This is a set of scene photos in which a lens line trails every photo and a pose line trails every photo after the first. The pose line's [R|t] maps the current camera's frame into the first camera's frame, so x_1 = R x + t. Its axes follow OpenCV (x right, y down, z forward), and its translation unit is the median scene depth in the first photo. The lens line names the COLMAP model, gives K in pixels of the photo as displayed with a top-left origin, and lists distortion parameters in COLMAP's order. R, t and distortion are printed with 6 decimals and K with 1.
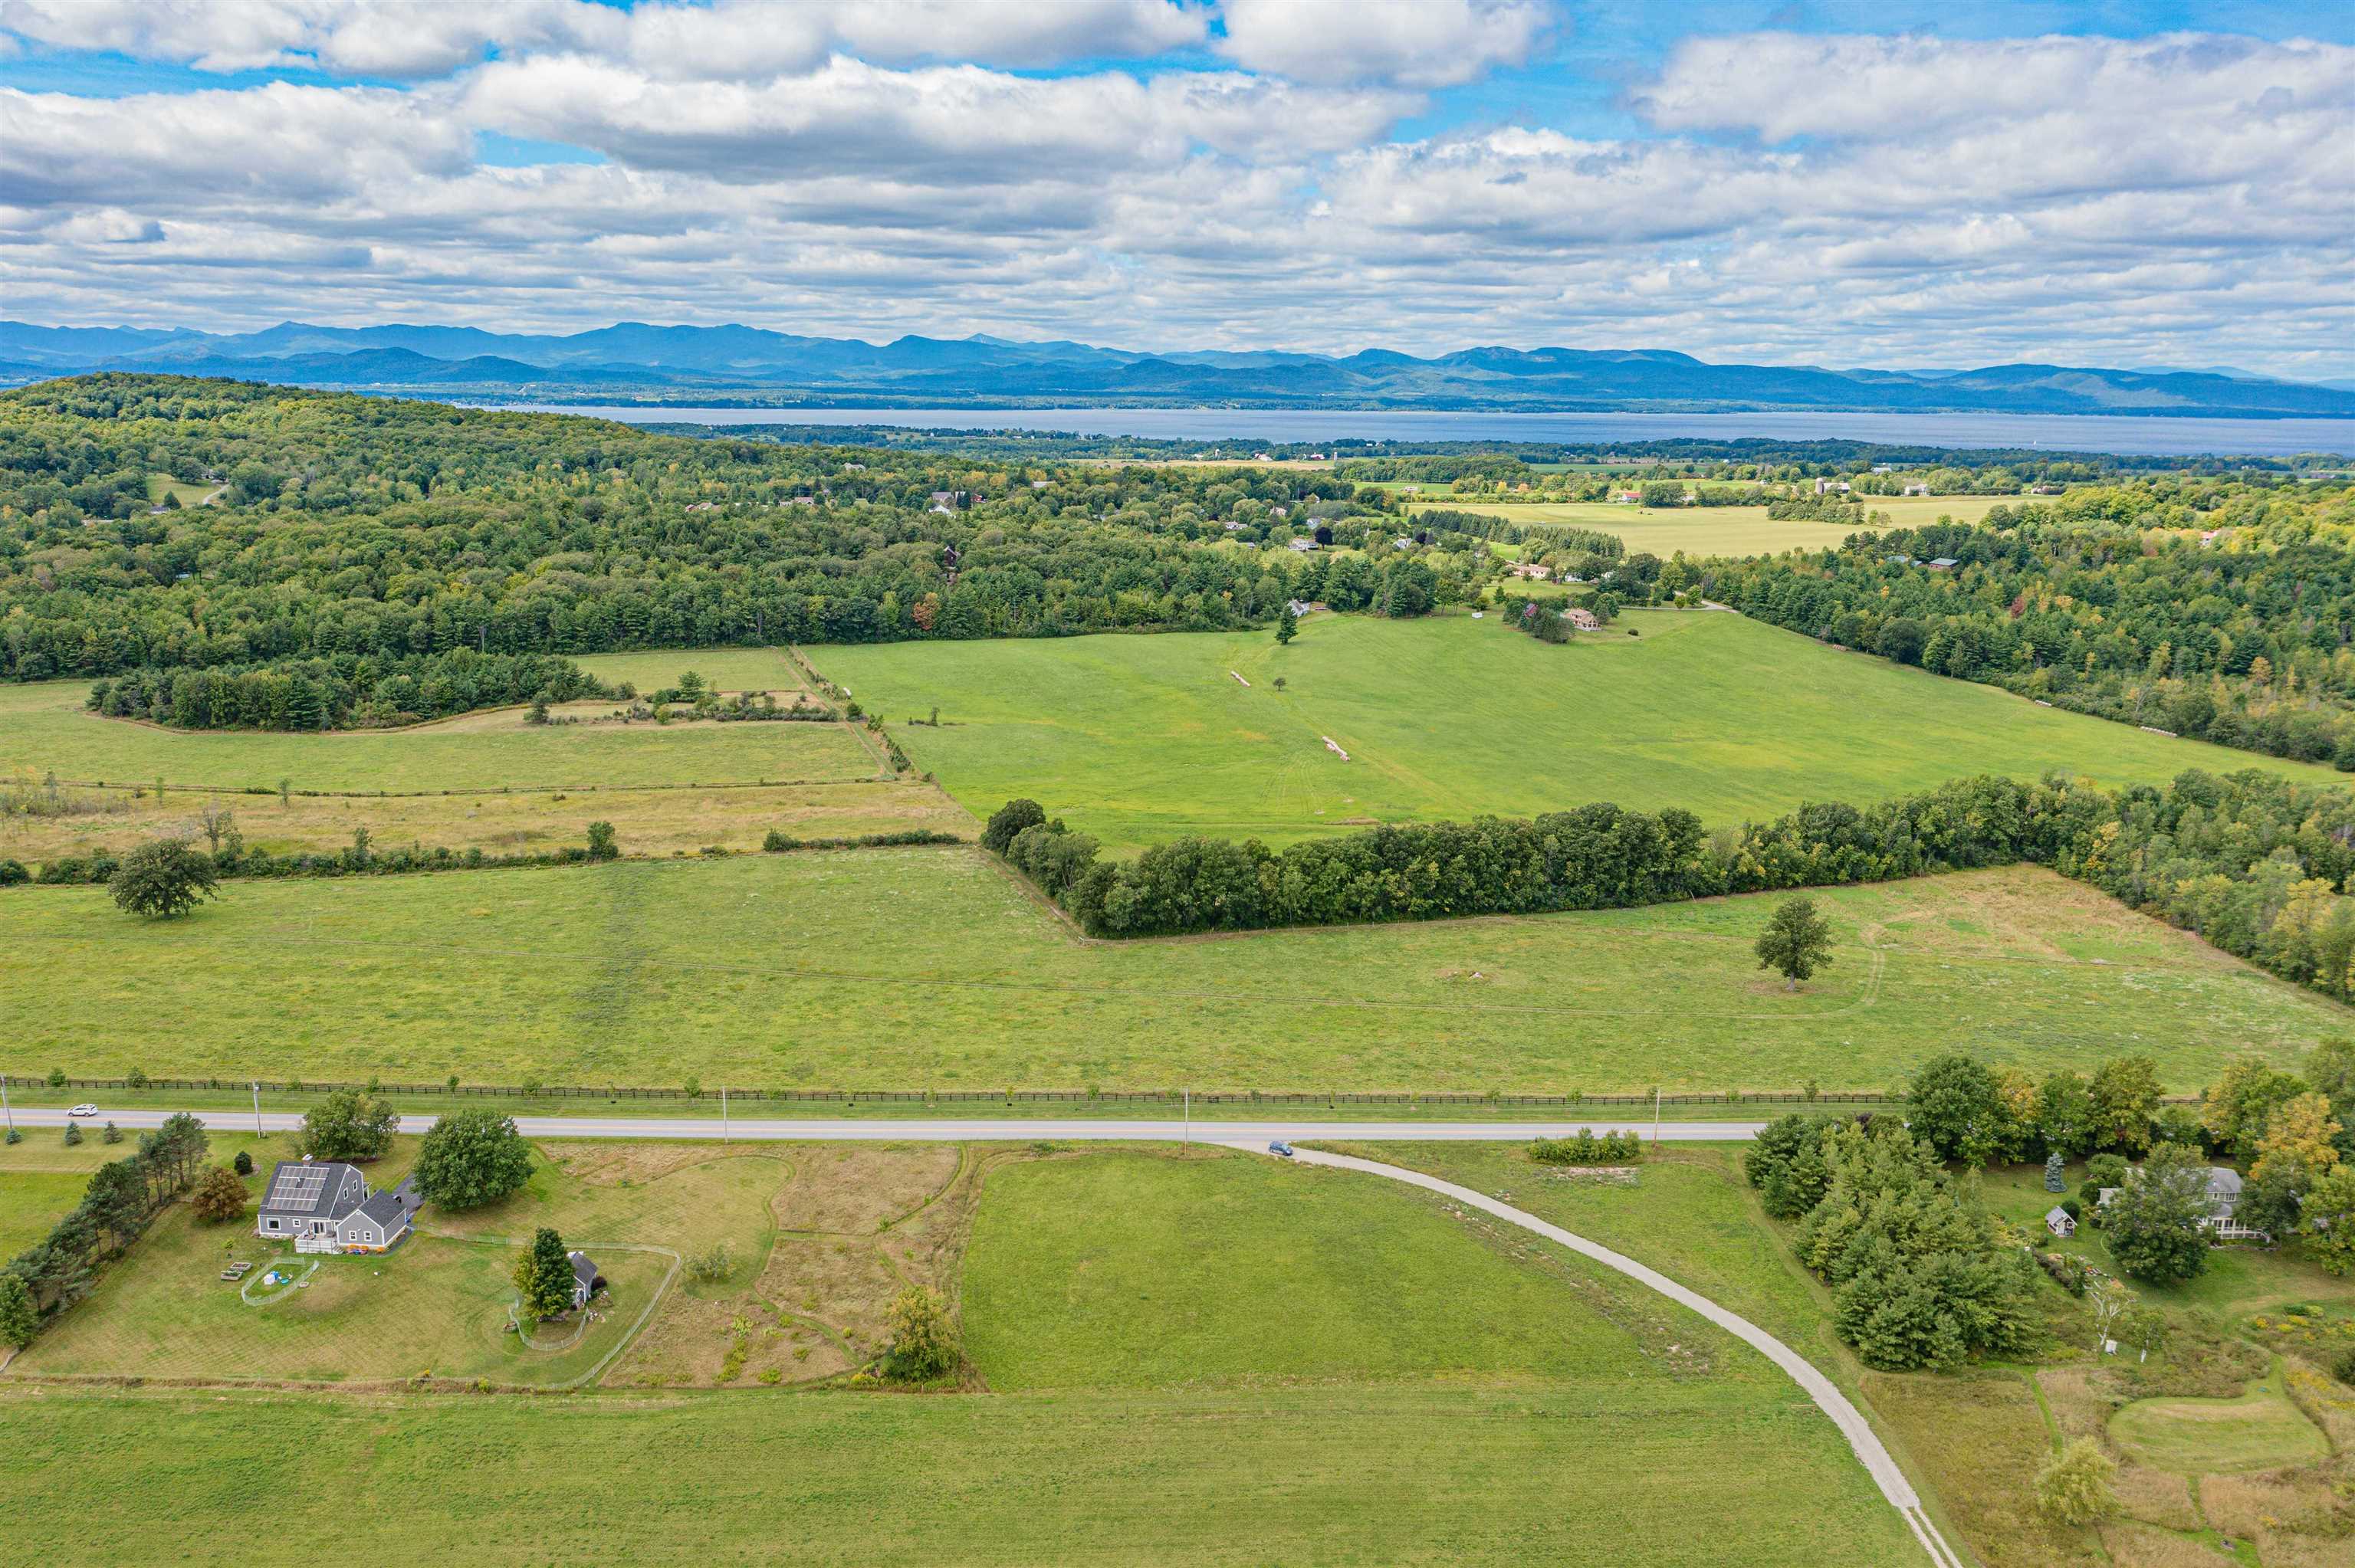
lens RADIAL K [[1857.3, 0, 1182.6], [0, 1857.3, 832.4], [0, 0, 1]] dist [-0.007107, 0.005996]
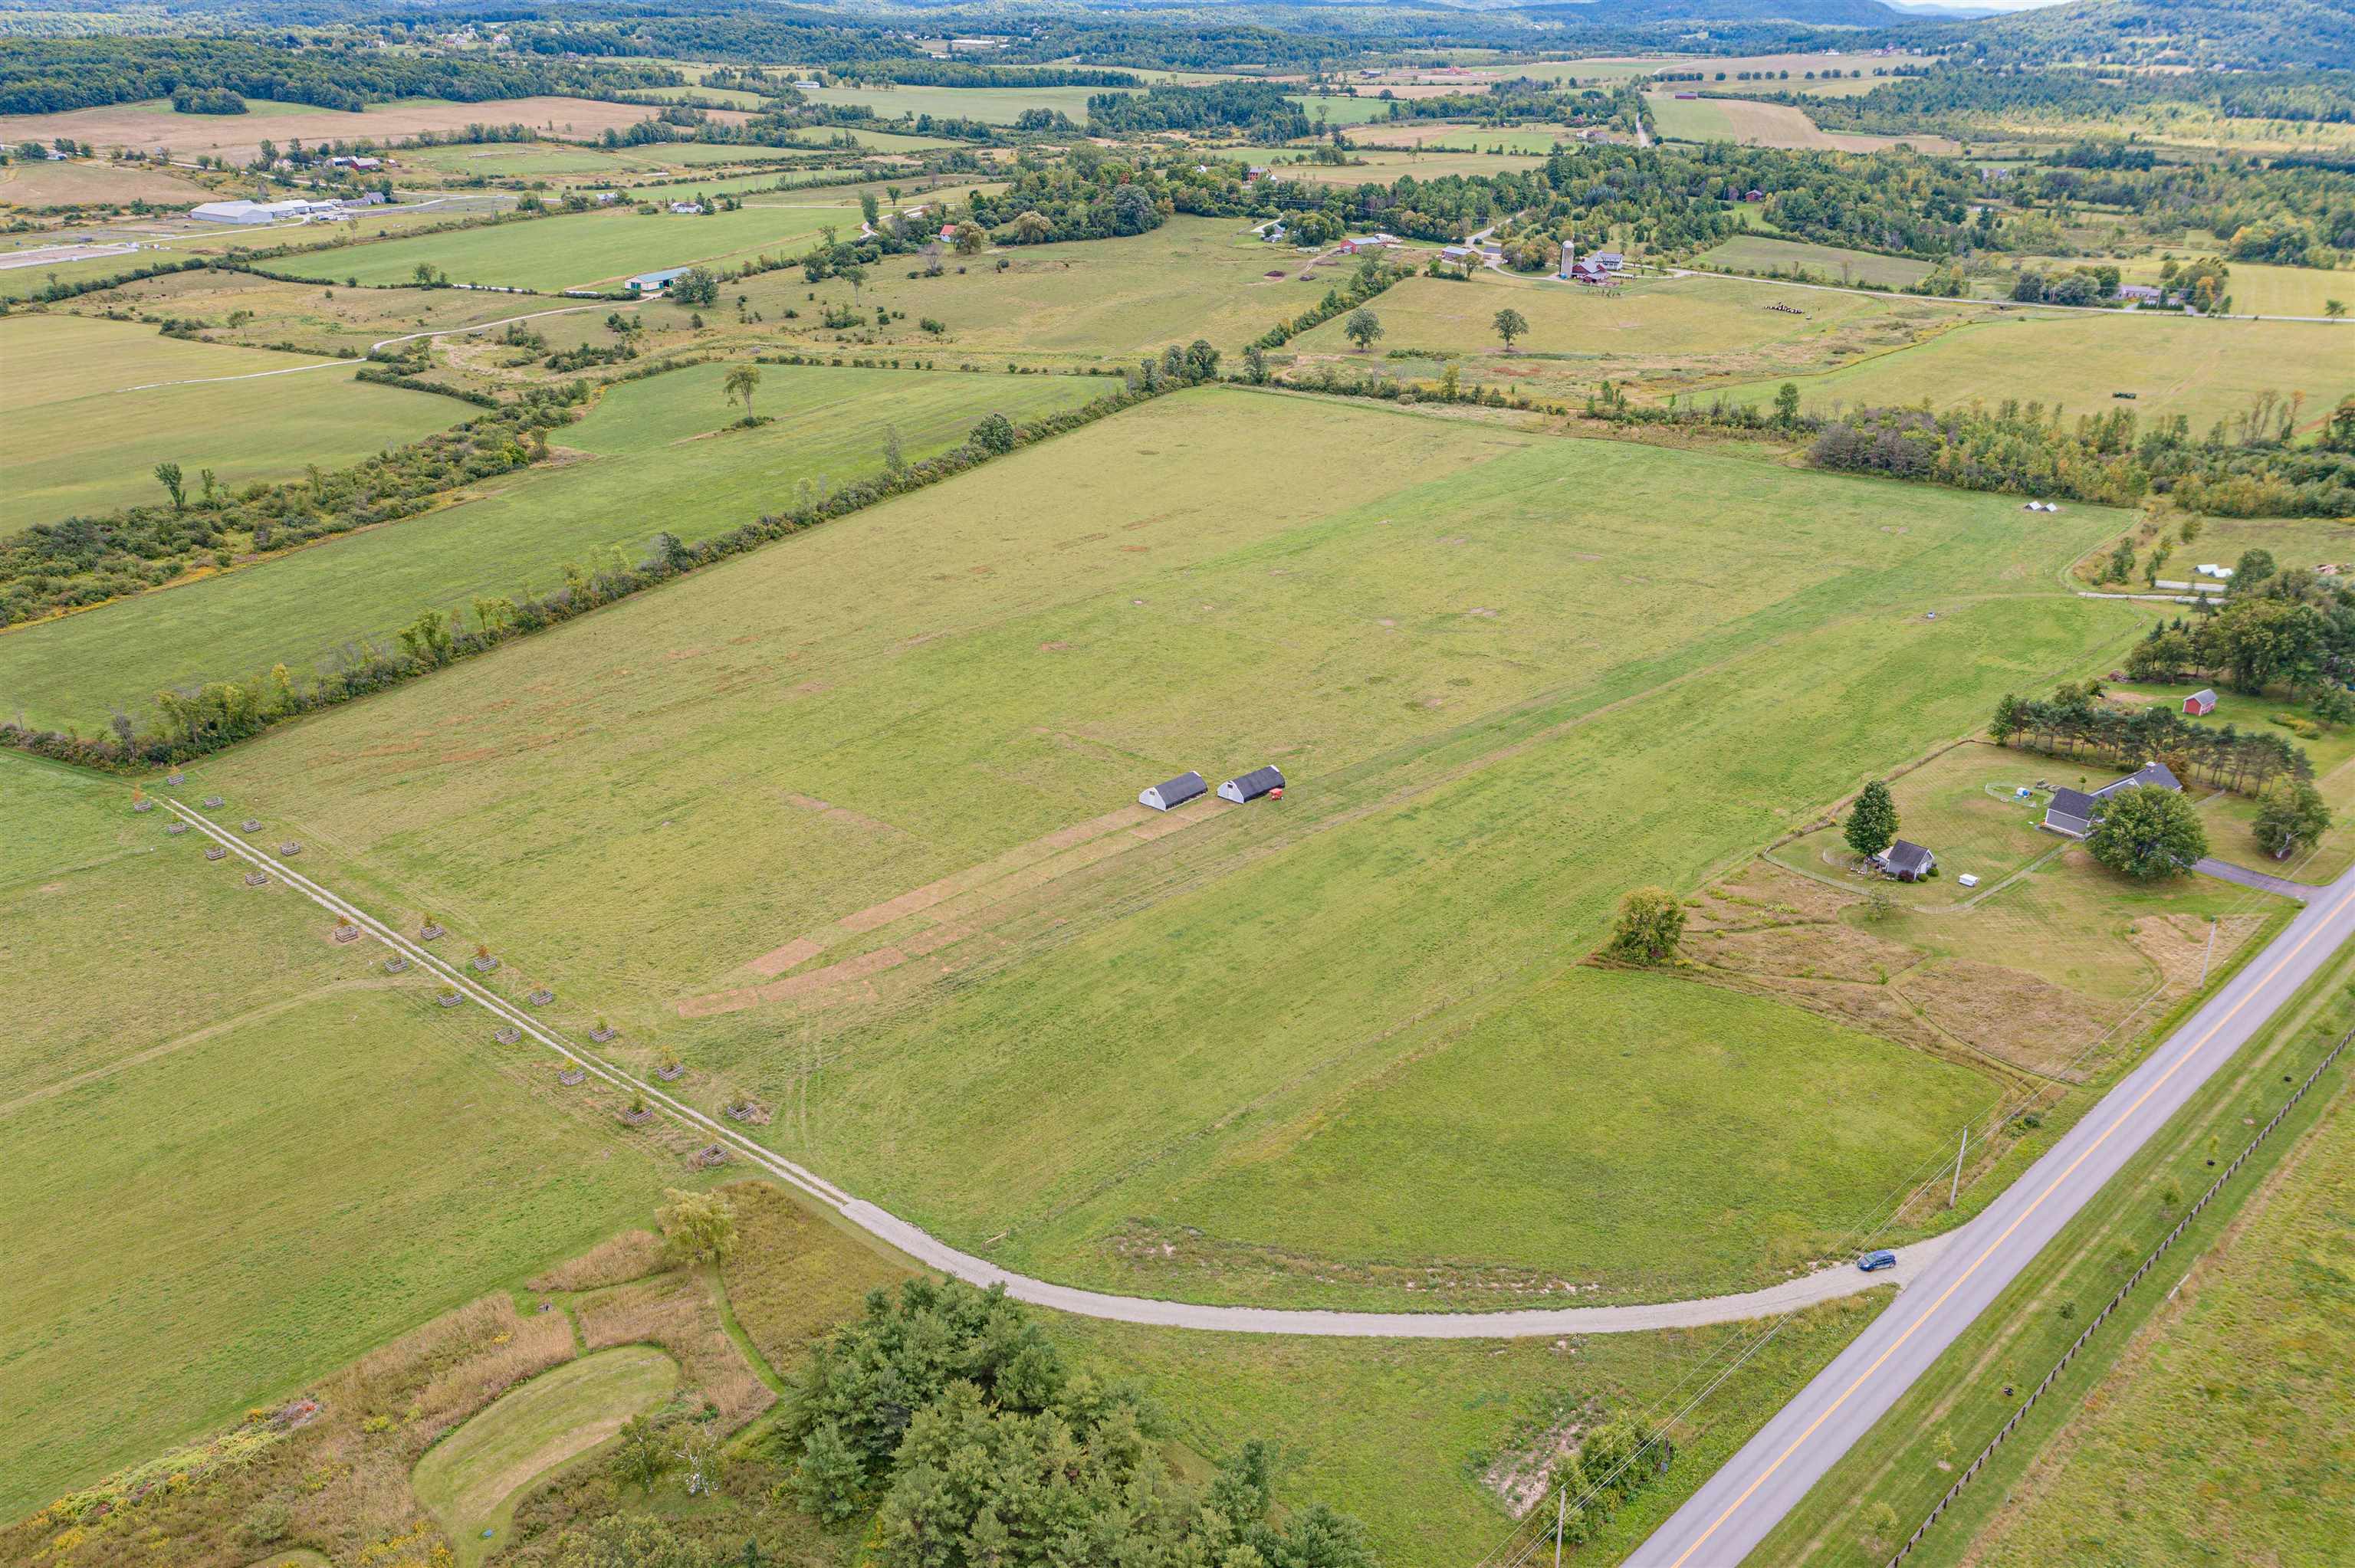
lens RADIAL K [[1873.3, 0, 1178.3], [0, 1873.3, 761.4], [0, 0, 1]] dist [-0.008823, -0.000797]
pose [[-0.715824, 0.245286, -0.653782, 0.097536], [-0.187652, 0.834259, 0.518457, -0.042945], [0.672594, 0.493808, -0.551154, 0.176269]]
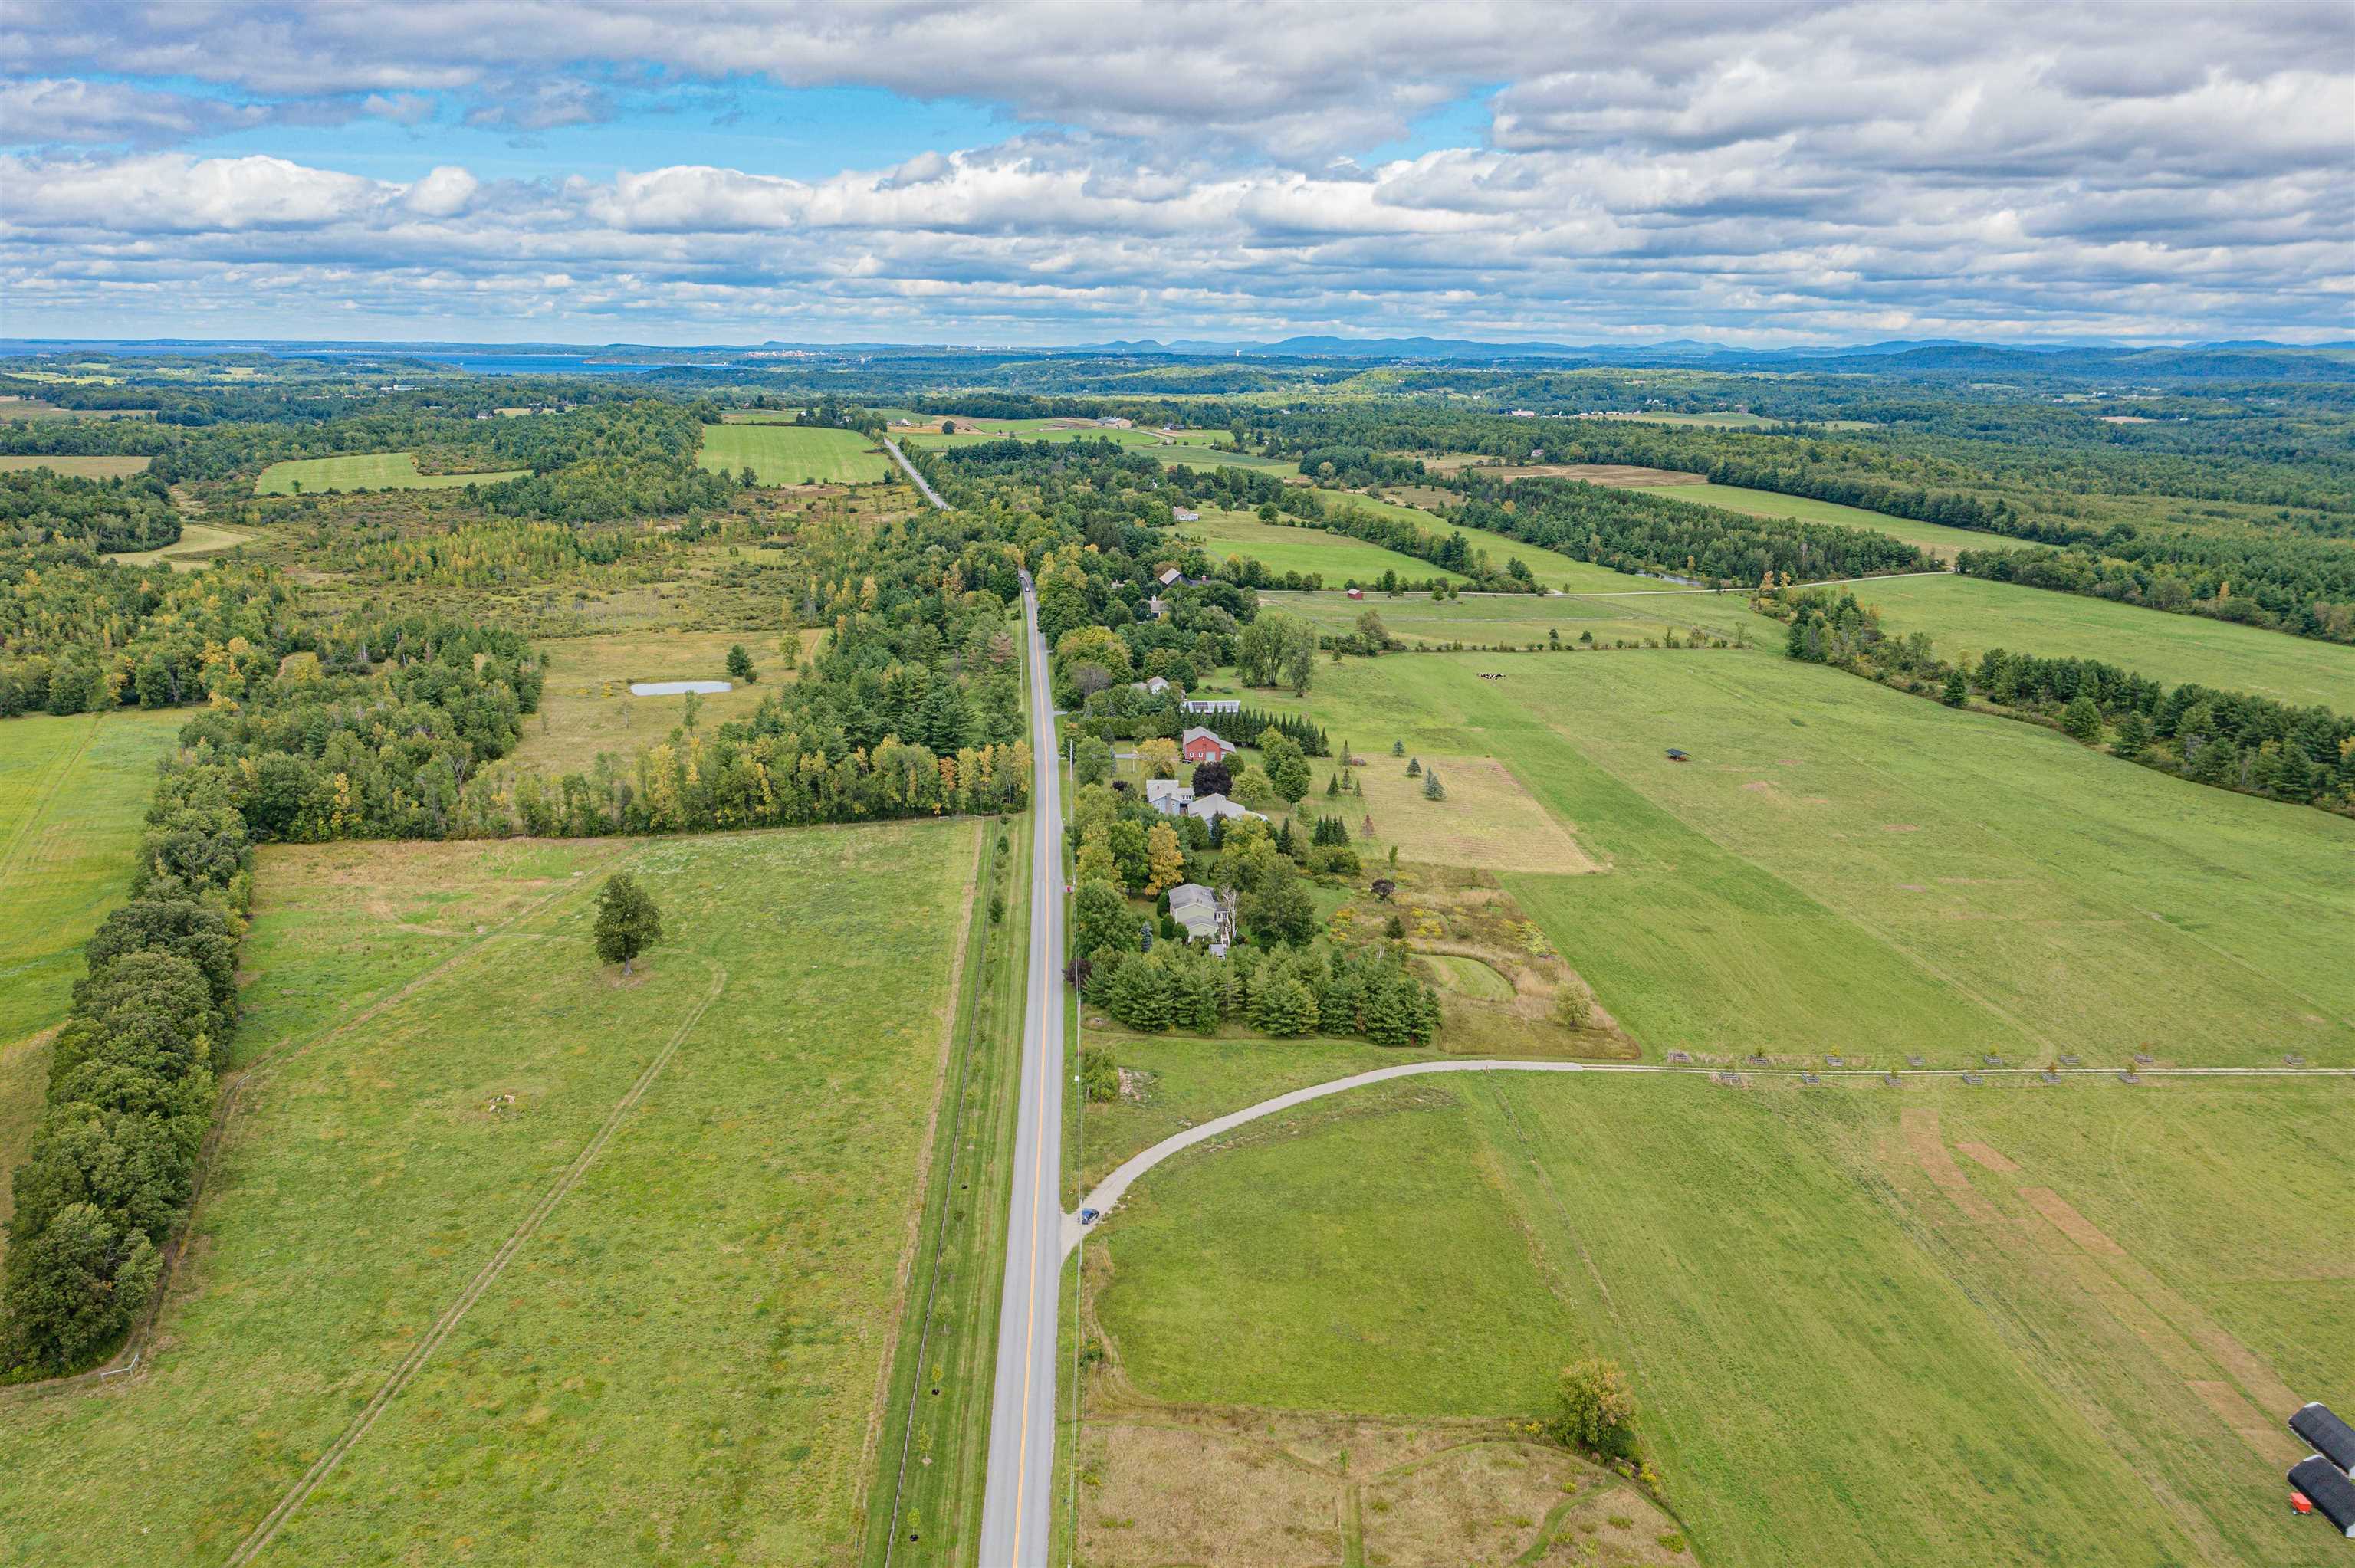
lens RADIAL K [[1873.3, 0, 1178.3], [0, 1873.3, 761.4], [0, 0, 1]] dist [-0.008823, -0.000797]
pose [[-0.042352, -0.231454, 0.971924, -0.120916], [0.224008, 0.945830, 0.235001, -0.036835], [-0.973667, 0.227671, 0.011789, 0.142802]]
